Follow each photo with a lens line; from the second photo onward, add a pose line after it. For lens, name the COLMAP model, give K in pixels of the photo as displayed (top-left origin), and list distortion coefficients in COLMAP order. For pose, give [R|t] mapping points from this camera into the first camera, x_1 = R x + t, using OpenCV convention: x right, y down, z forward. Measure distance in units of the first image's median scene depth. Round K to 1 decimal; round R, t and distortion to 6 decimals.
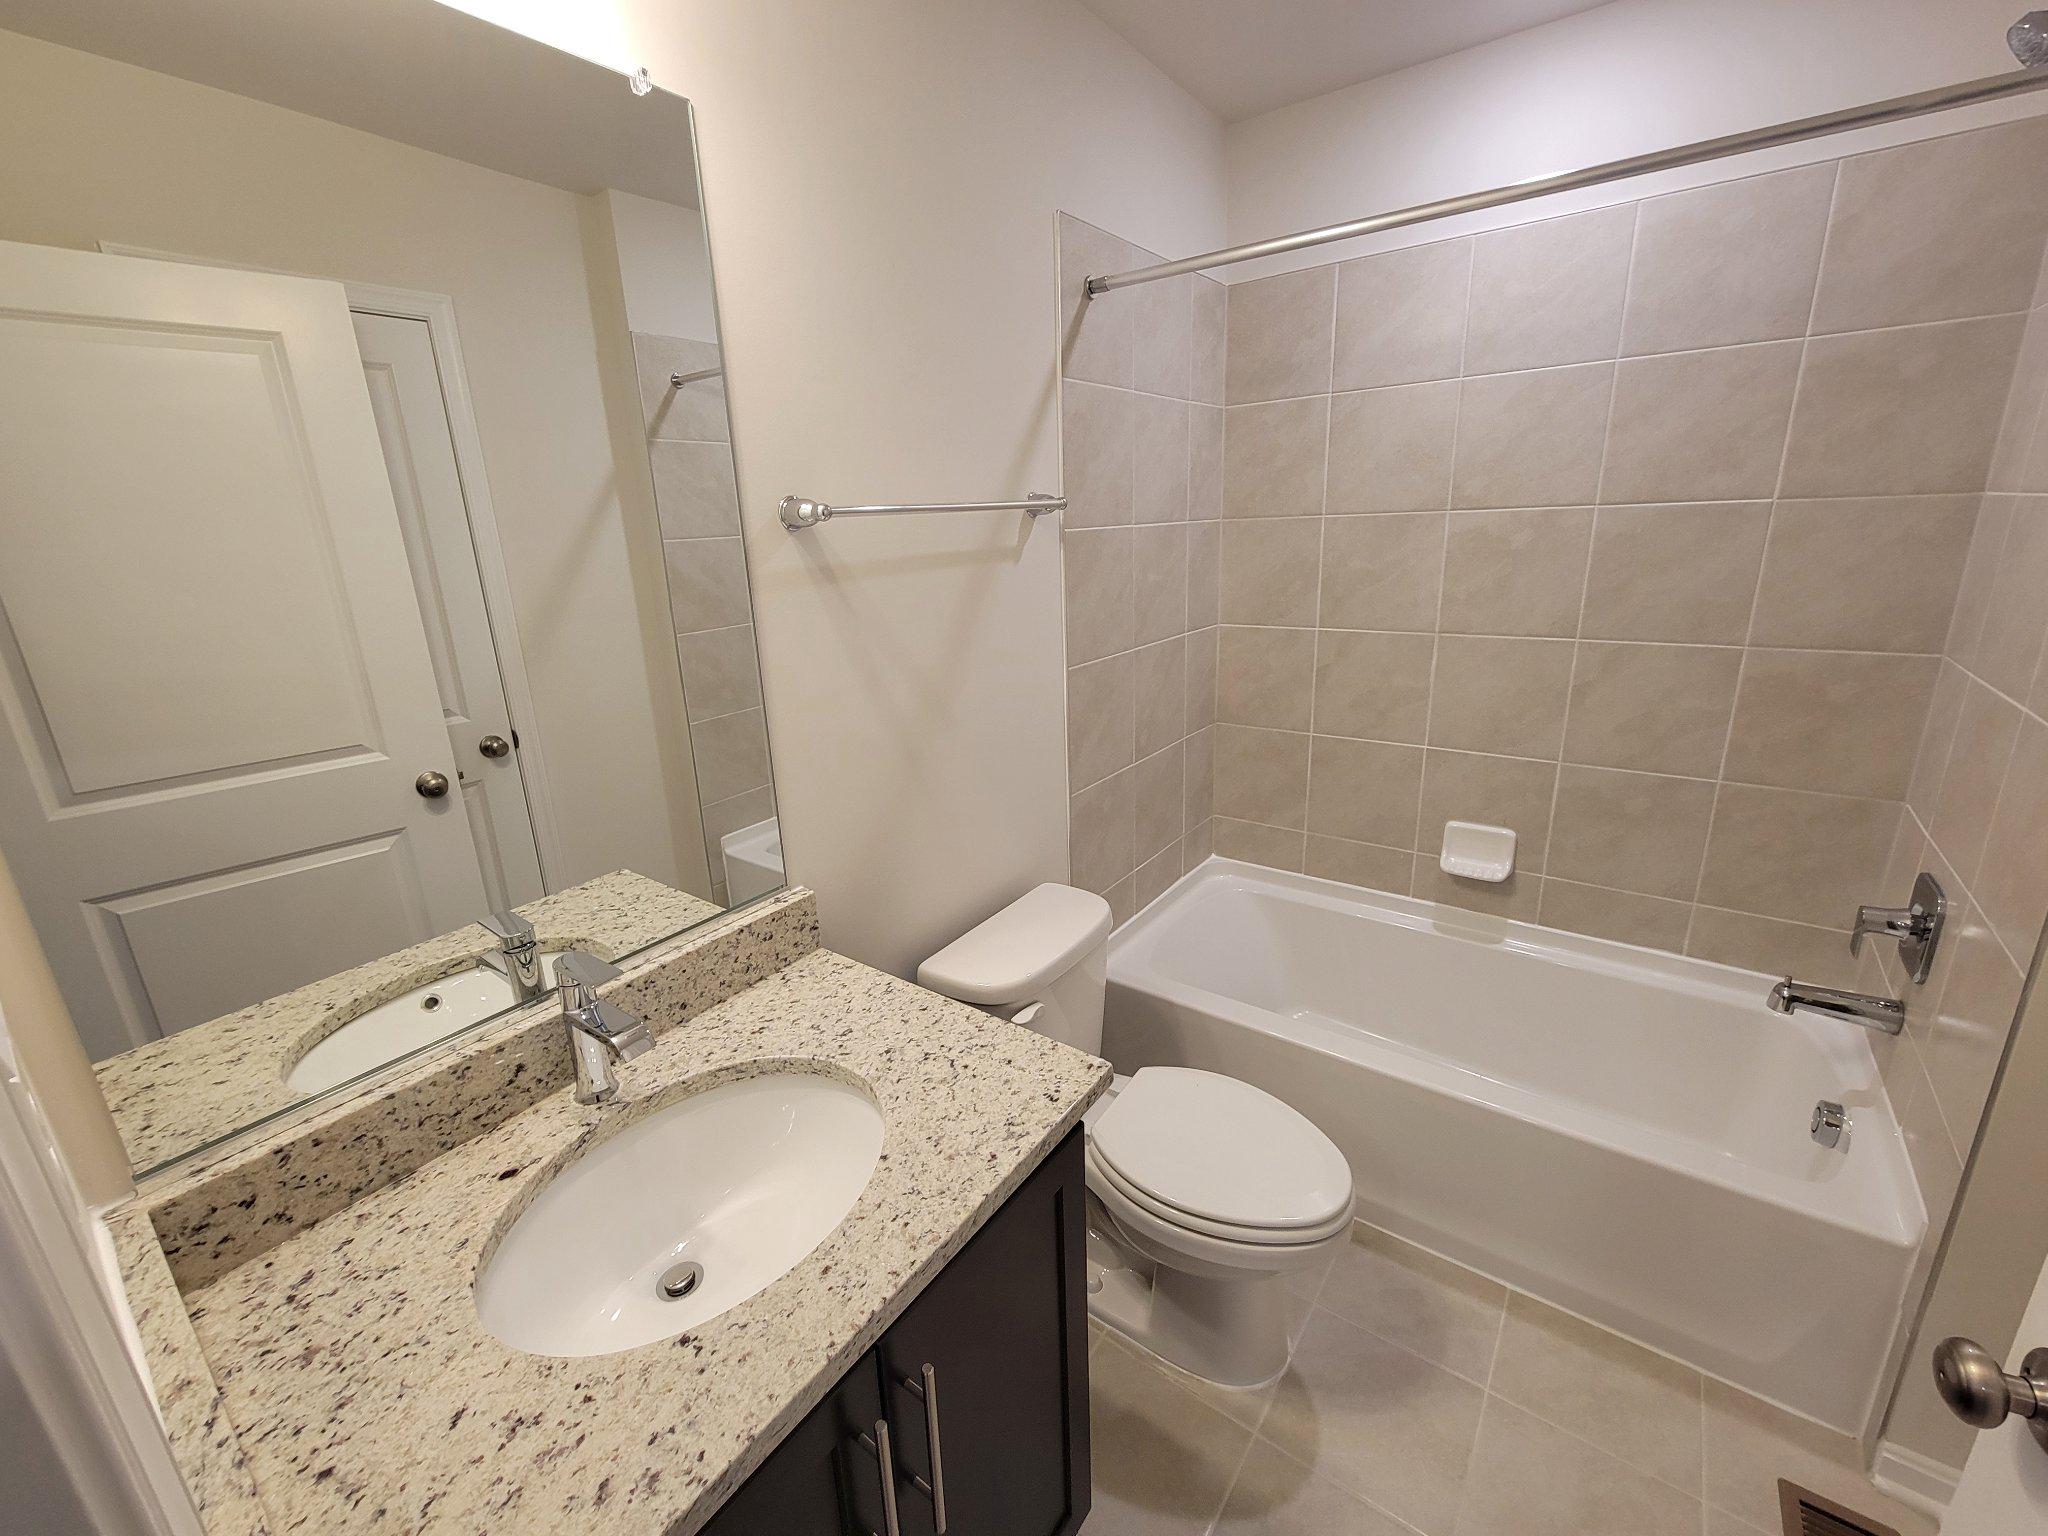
lens RADIAL K [[837.2, 0, 1021.1], [0, 837.2, 759.8], [0, 0, 1]] dist [0.000486, 0.000147]
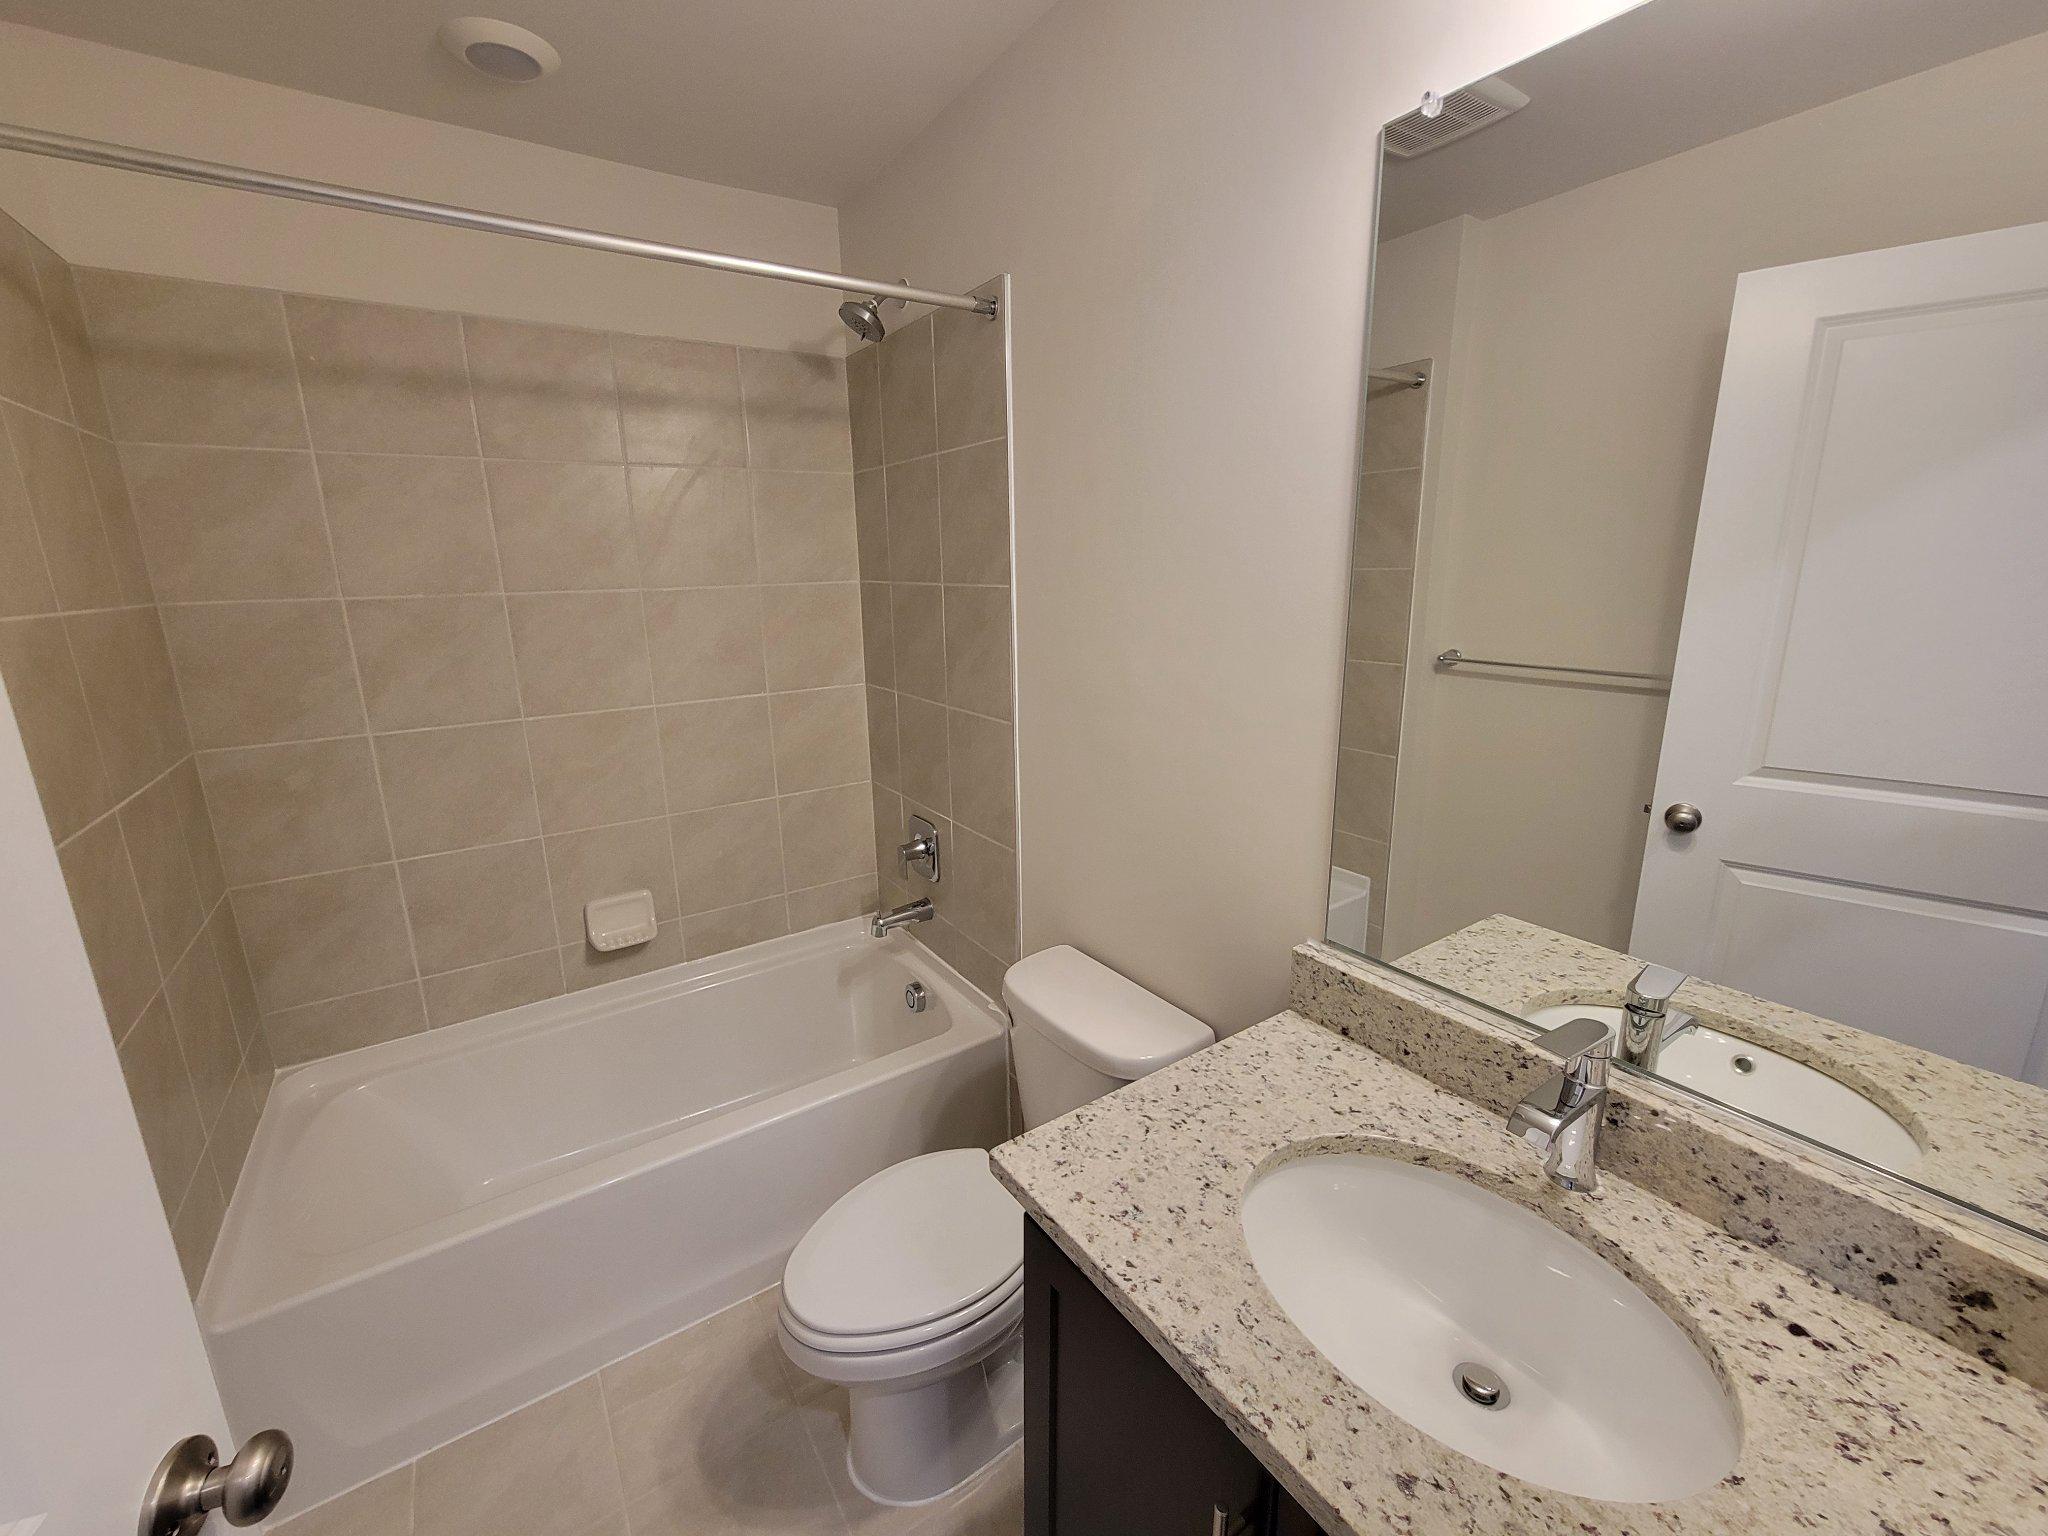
lens RADIAL K [[837.2, 0, 1021.1], [0, 837.2, 759.8], [0, 0, 1]] dist [0.000486, 0.000147]
pose [[-0.327390, 0.255213, -0.909770, 0.398251], [-0.242117, 0.908029, 0.341852, -0.176406], [0.913343, 0.332190, -0.235488, 0.541406]]
